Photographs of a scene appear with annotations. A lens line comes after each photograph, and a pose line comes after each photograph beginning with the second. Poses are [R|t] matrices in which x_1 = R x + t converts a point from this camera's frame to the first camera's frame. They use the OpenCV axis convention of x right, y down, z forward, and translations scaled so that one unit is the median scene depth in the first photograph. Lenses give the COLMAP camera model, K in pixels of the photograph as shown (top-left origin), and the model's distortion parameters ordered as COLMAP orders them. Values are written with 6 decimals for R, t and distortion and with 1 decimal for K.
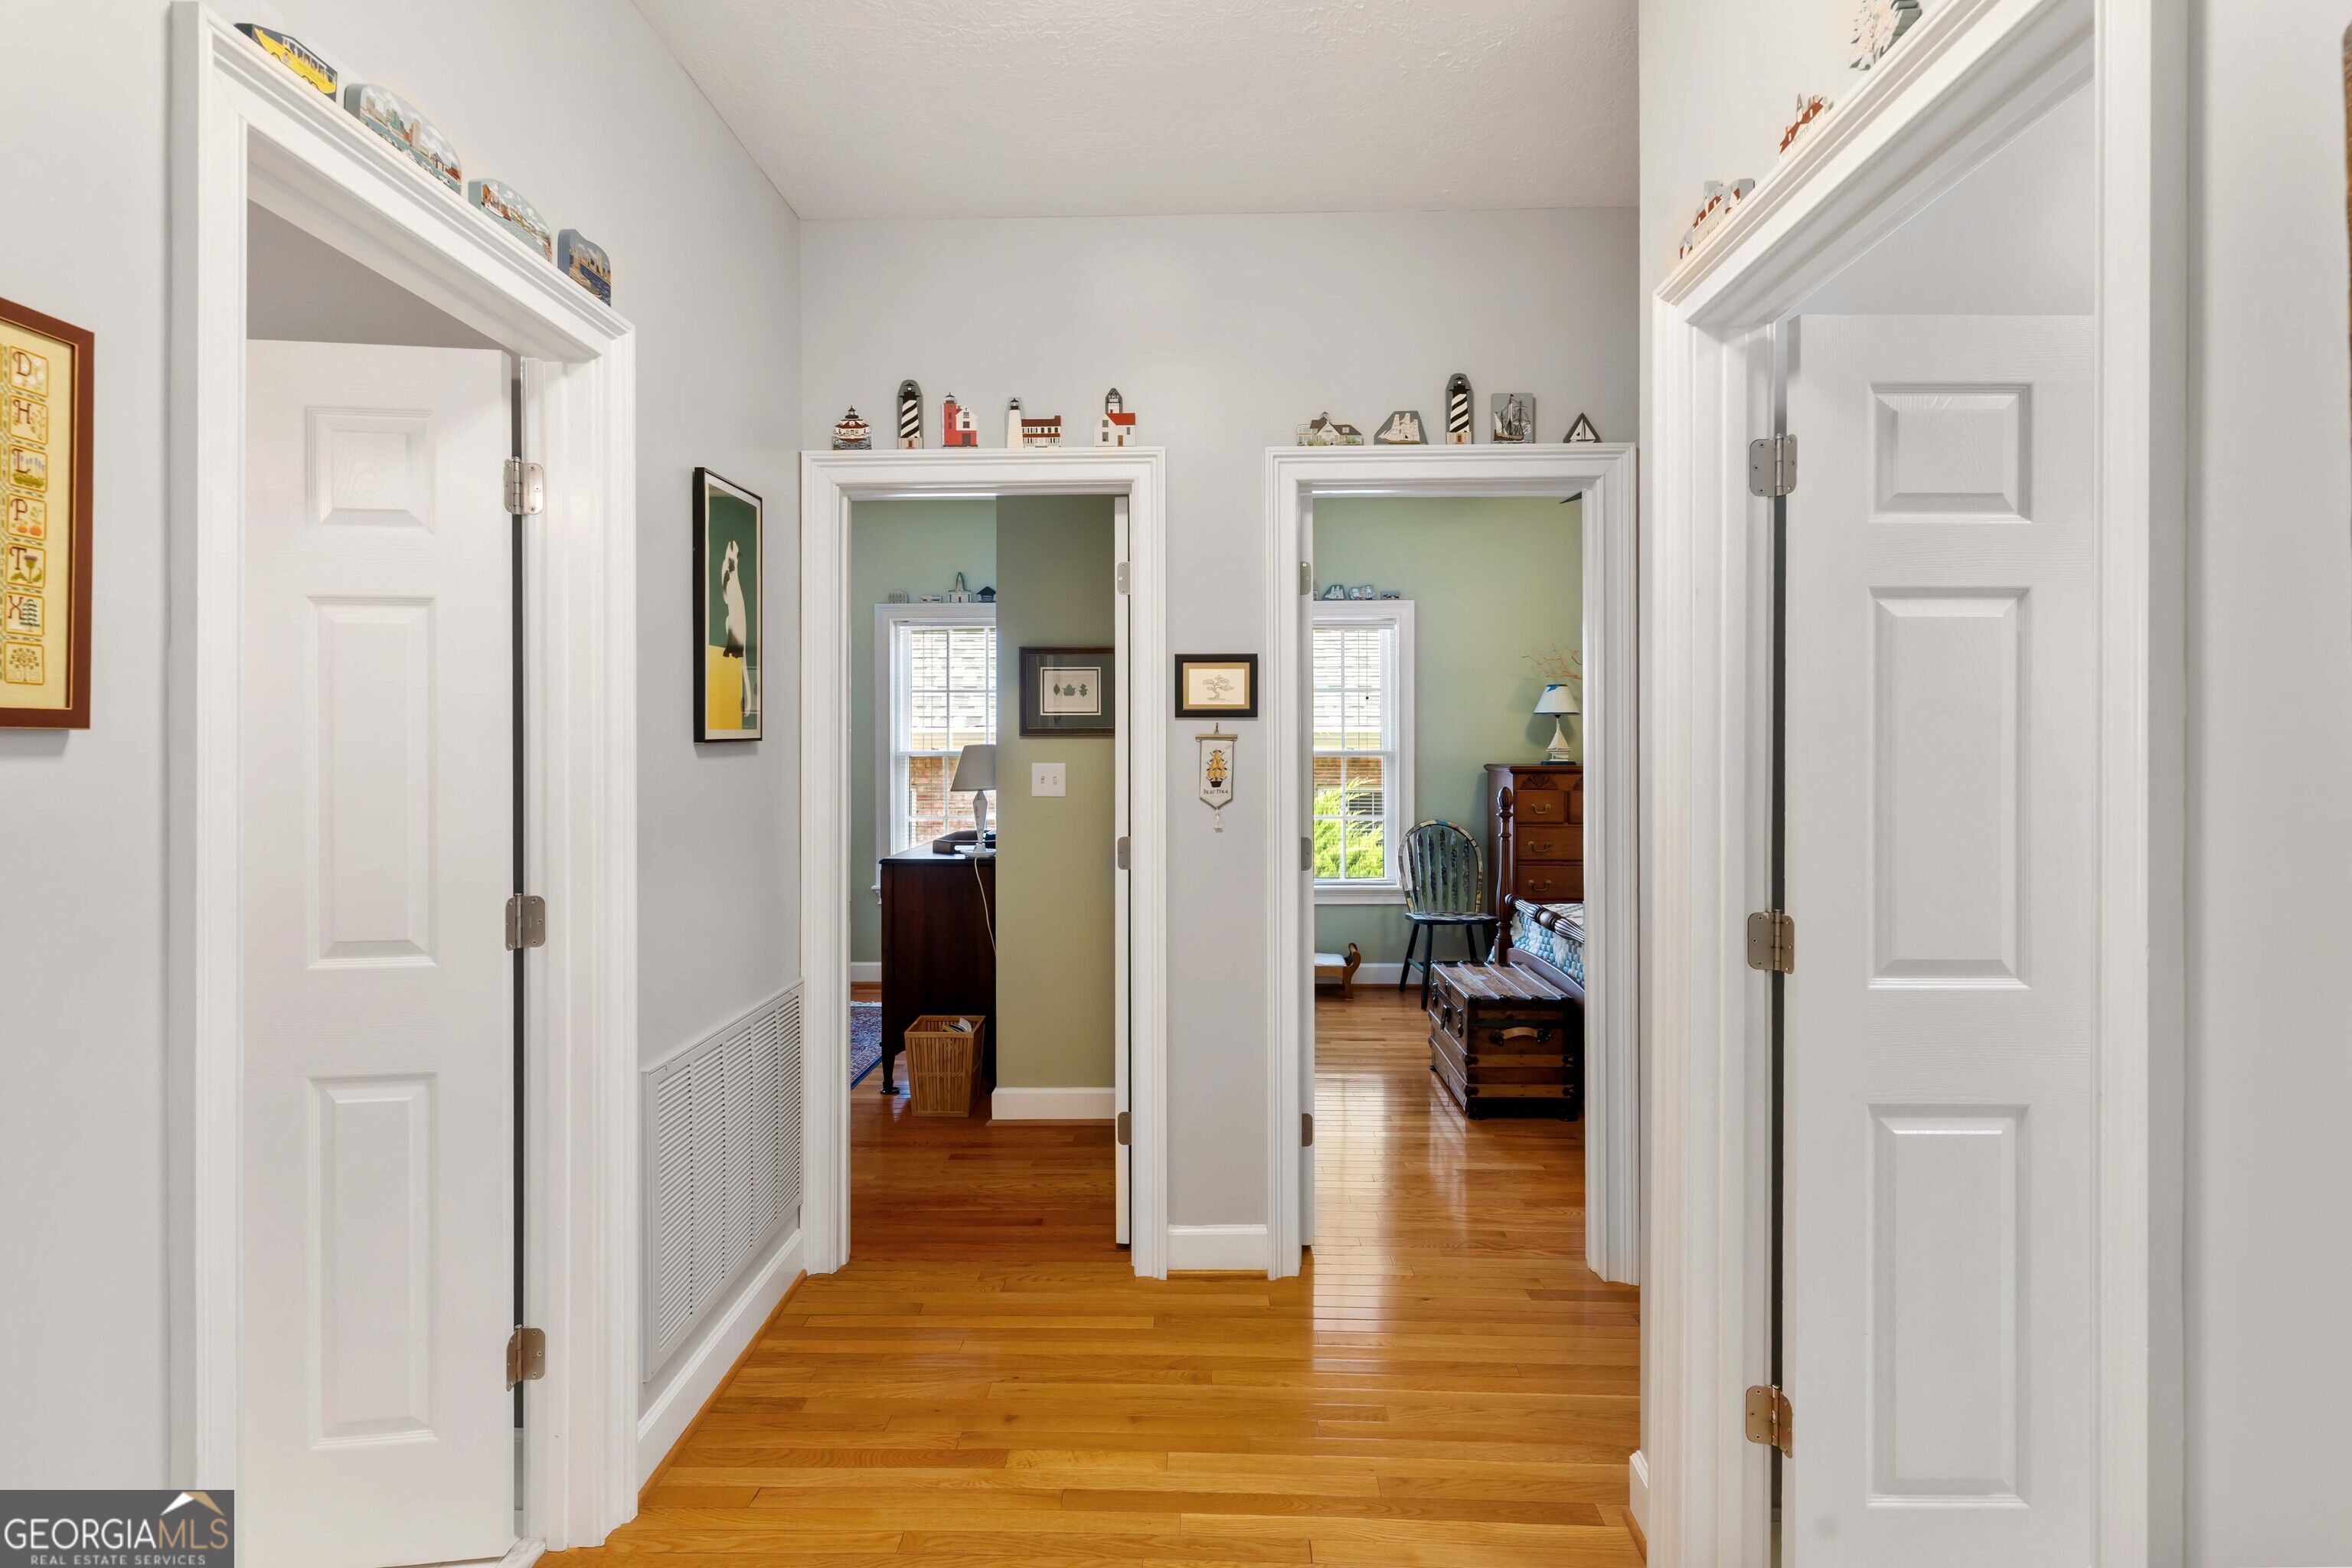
lens RADIAL K [[1126.3, 0, 1169.8], [0, 1126.3, 739.9], [0, 0, 1]] dist [-0.000459, 0.000825]
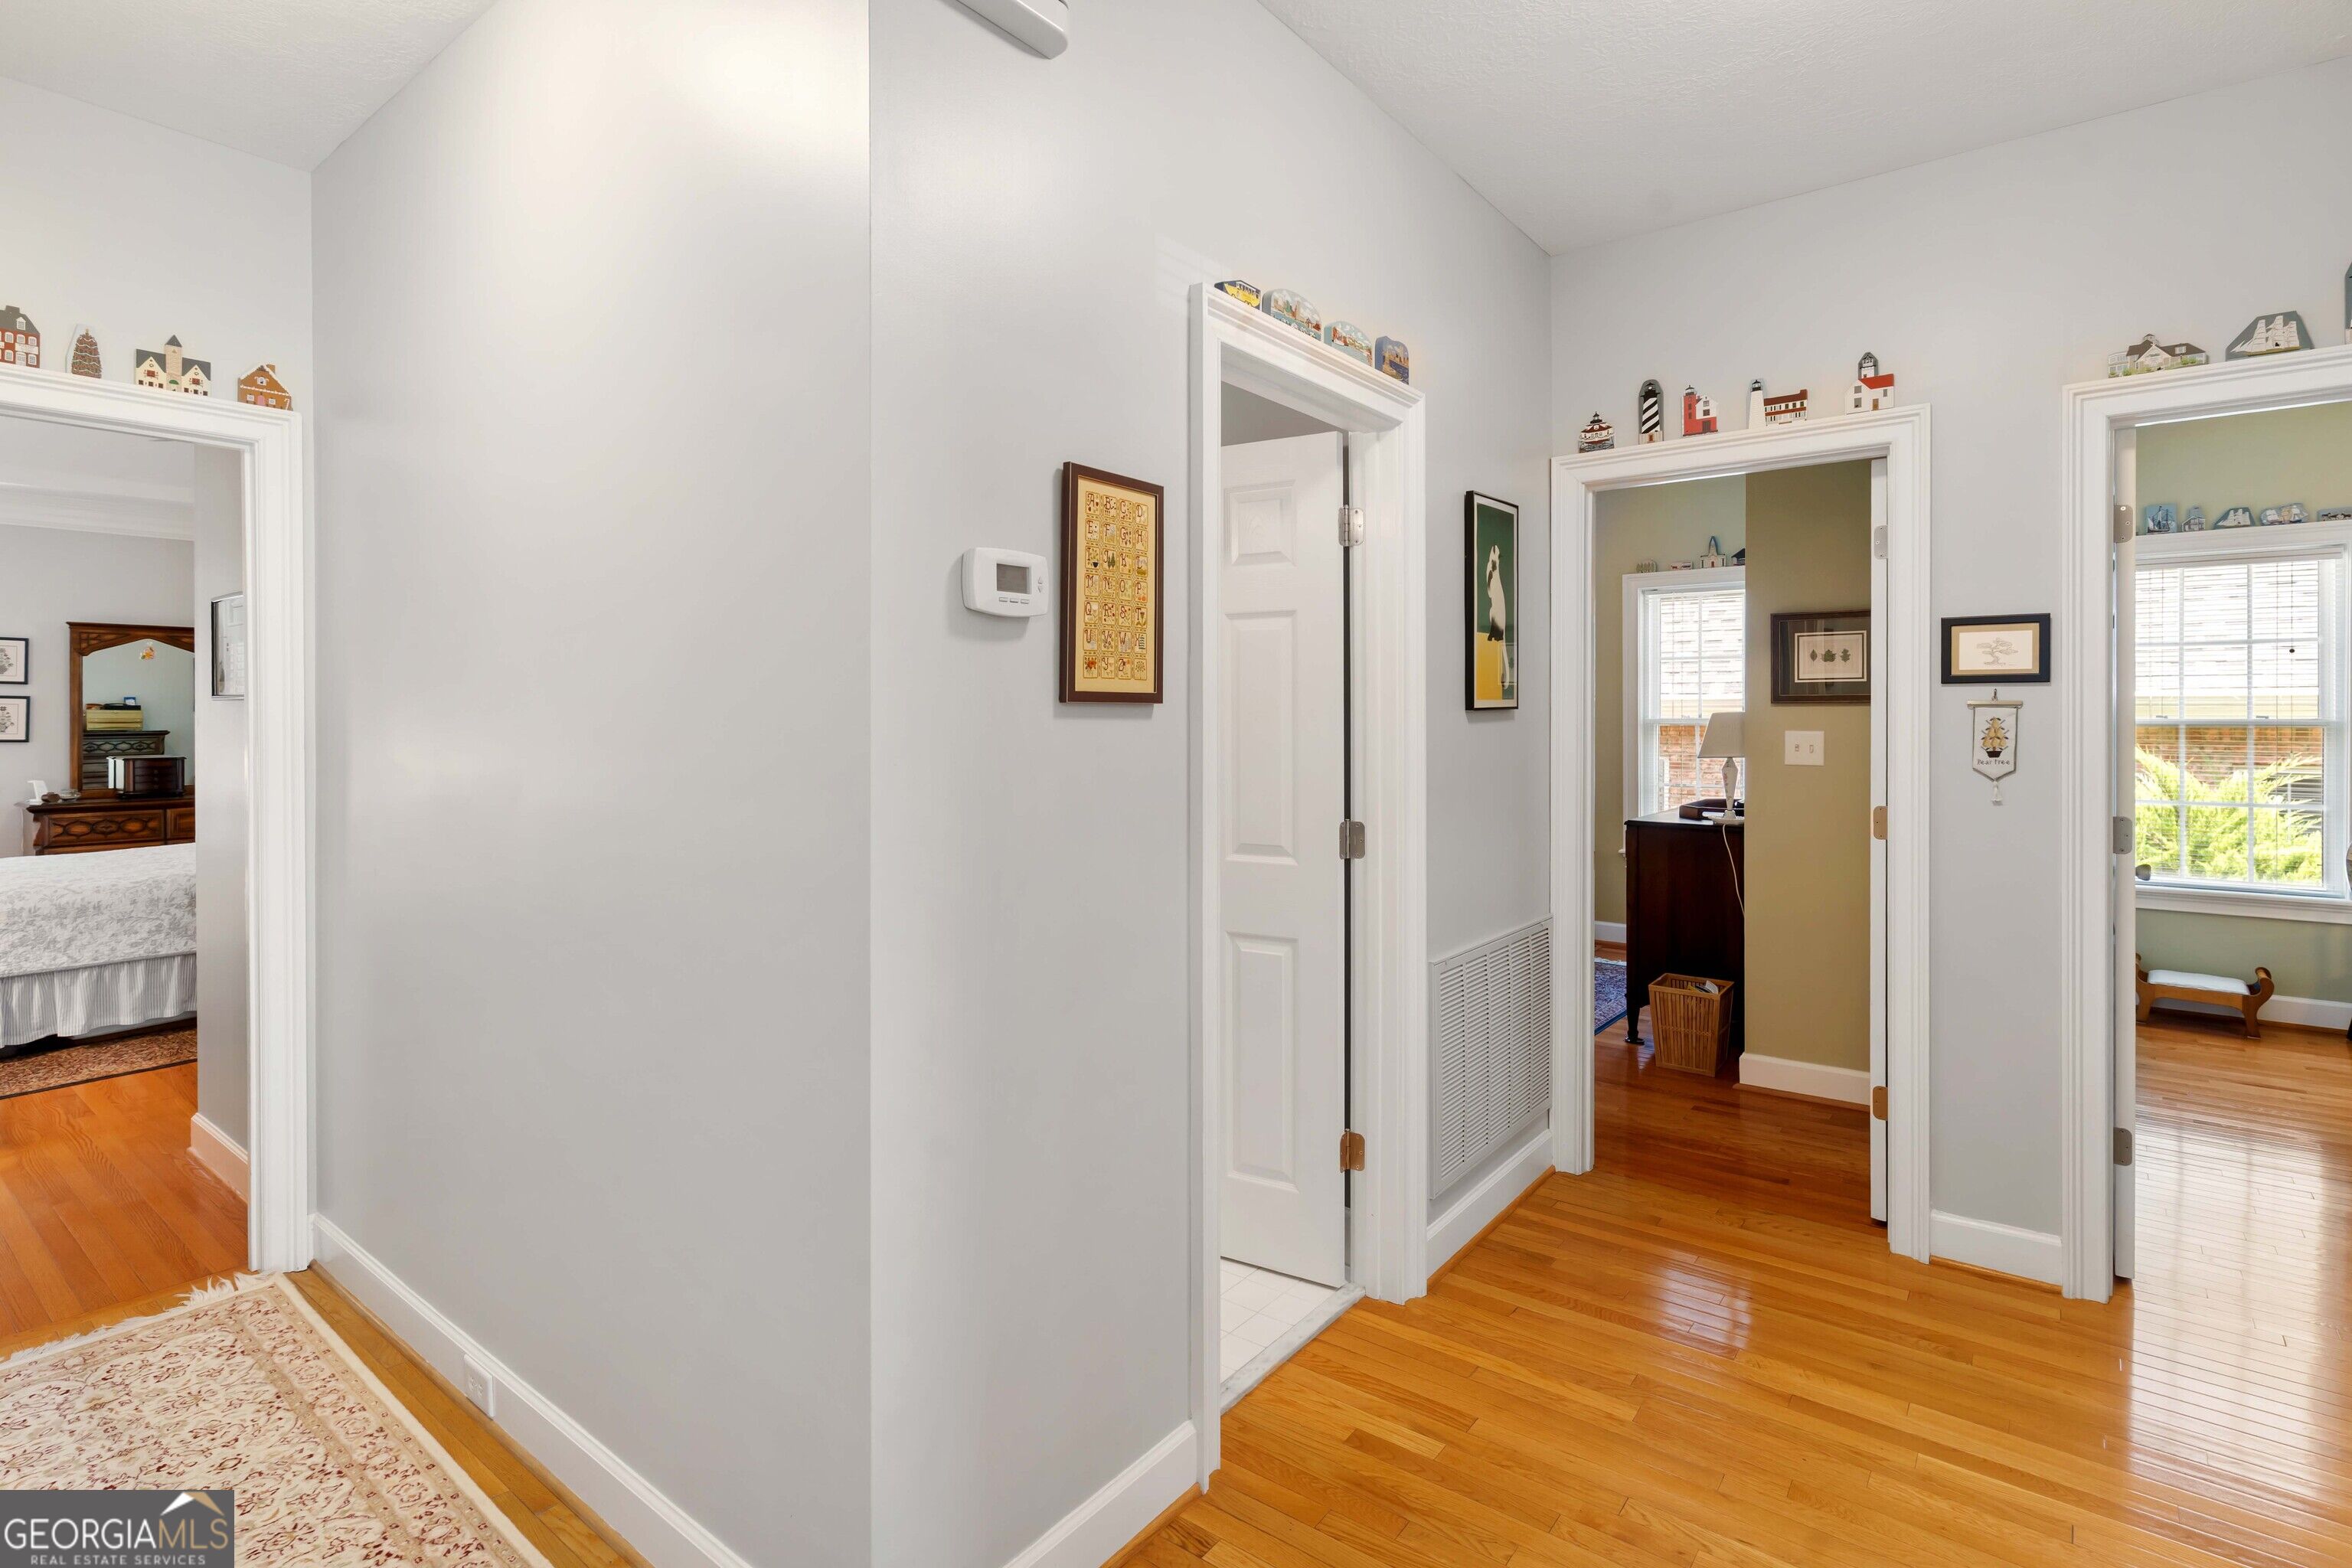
lens RADIAL K [[1140.5, 0, 1166.3], [0, 1140.5, 720.3], [0, 0, 1]] dist [-0.000423, 0.001215]
pose [[0.801801, 0.004415, -0.597574, 0.056180], [0.002461, 0.999940, 0.010690, -0.000866], [0.597586, -0.010042, 0.801742, -0.175847]]
